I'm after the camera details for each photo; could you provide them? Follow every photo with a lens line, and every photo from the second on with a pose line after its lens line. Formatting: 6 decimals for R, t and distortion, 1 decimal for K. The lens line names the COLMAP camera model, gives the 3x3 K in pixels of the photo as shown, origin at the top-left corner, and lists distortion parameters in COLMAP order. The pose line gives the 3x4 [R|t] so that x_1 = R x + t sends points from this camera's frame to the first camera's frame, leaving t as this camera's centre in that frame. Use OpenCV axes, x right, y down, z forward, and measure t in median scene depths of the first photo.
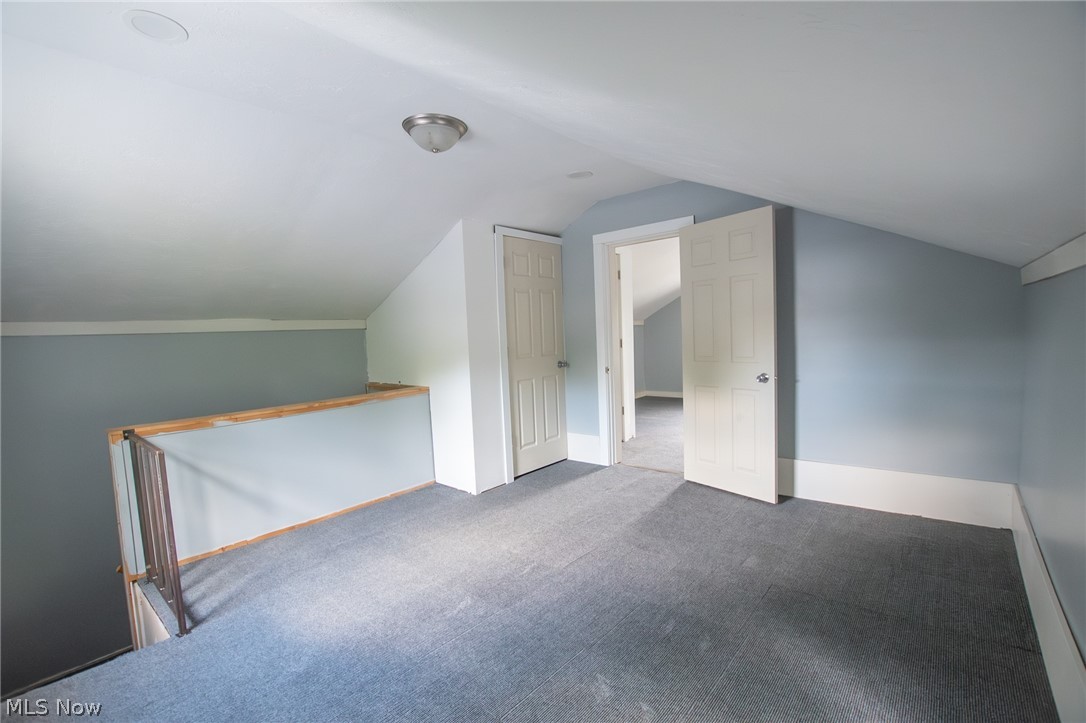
lens RADIAL K [[486.9, 0, 539.3], [0, 486.9, 364.7], [0, 0, 1]] dist [-0.033801, 0.006275]
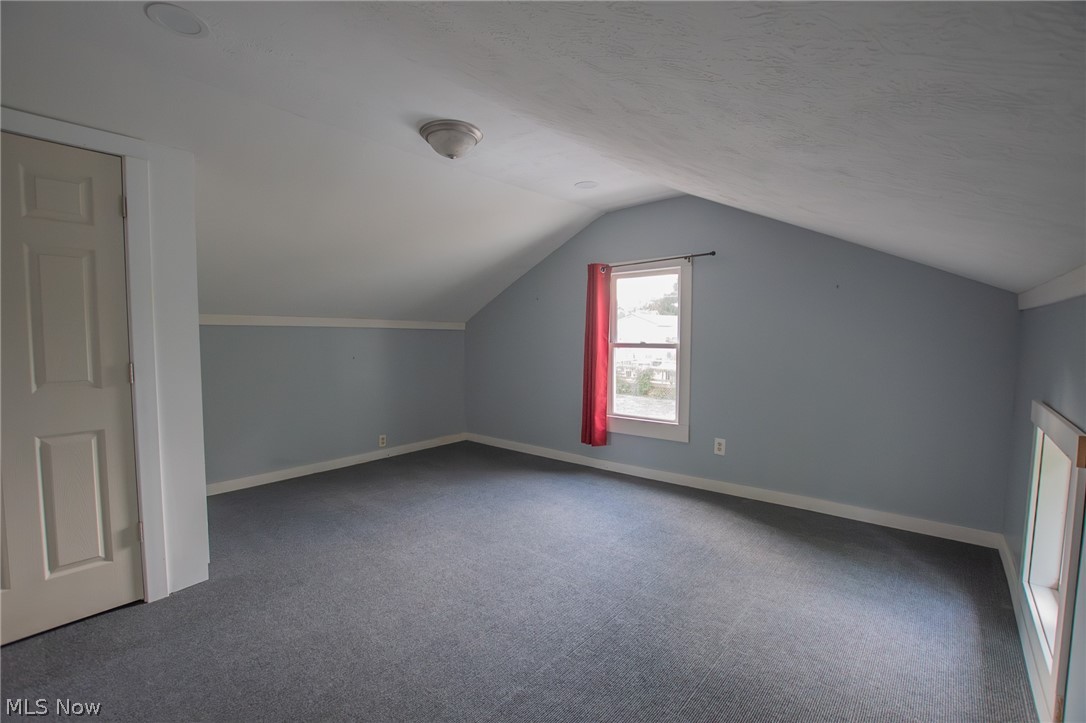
lens RADIAL K [[481.3, 0, 542.1], [0, 481.3, 364.9], [0, 0, 1]] dist [-0.031498, 0.006199]
pose [[0.999012, 0.043598, 0.008649, 0.659920], [-0.043484, 0.998971, -0.012923, -0.071602], [-0.009204, 0.012534, 0.999879, 0.799535]]
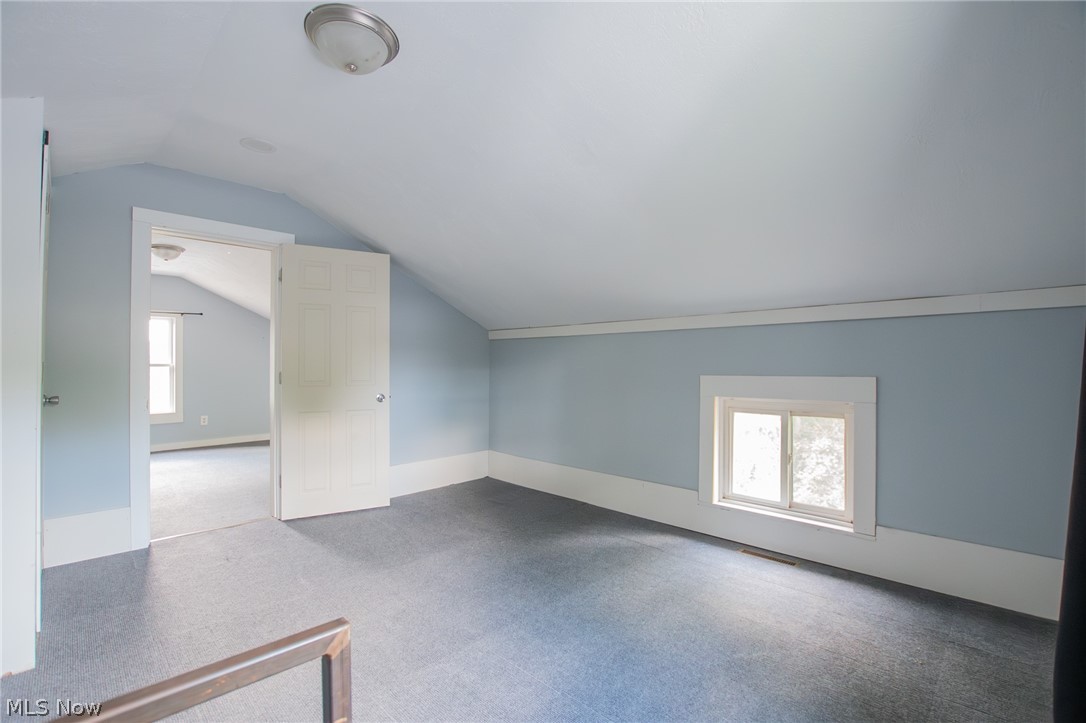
lens RADIAL K [[486.9, 0, 539.3], [0, 486.9, 364.7], [0, 0, 1]] dist [-0.033801, 0.006275]
pose [[0.054657, 0.053563, 0.997067, -0.571067], [0.061937, 0.996455, -0.056925, 0.030464], [-0.996582, 0.064867, 0.051146, 0.463961]]
